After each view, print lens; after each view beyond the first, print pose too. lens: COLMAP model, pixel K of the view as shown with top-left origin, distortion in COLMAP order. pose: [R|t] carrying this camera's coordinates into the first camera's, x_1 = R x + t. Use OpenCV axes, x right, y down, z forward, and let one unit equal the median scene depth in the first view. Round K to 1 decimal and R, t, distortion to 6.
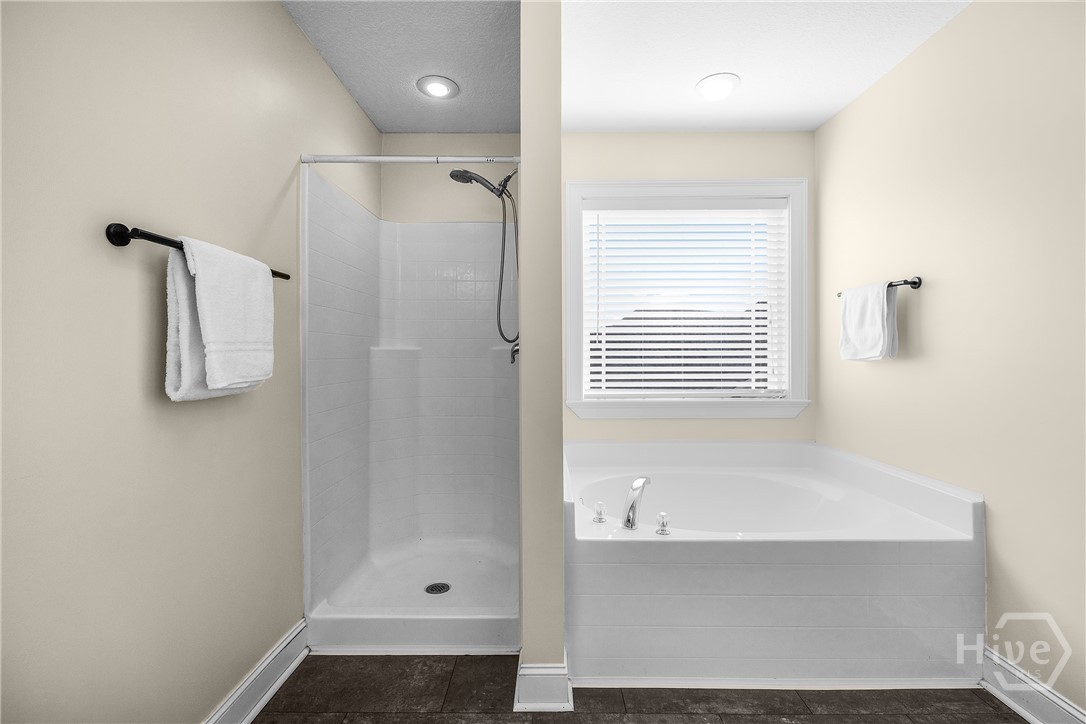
lens RADIAL K [[459.5, 0, 543.1], [0, 459.5, 354.5], [0, 0, 1]] dist [0.001018, -0.000319]
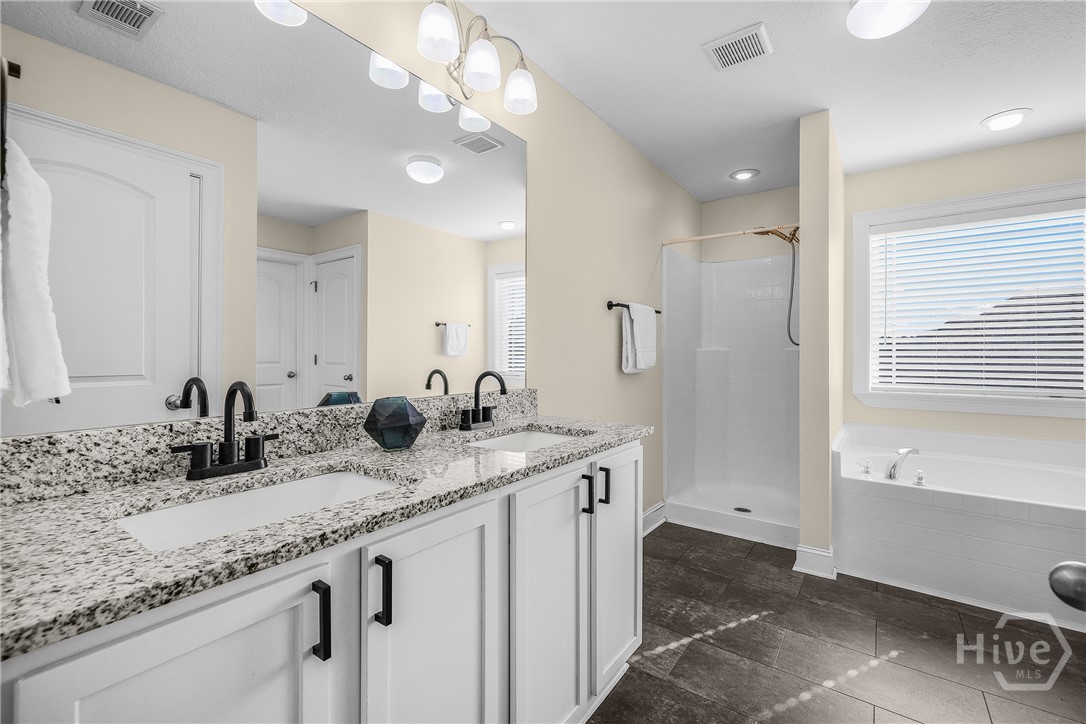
lens RADIAL K [[459.5, 0, 540.6], [0, 459.5, 353.0], [0, 0, 1]] dist [0.001018, -0.000319]
pose [[0.808223, 0.002699, -0.588870, 0.145177], [-0.003810, 0.999993, -0.000646, 0.001672], [0.588864, 0.002766, 0.808227, -0.729251]]
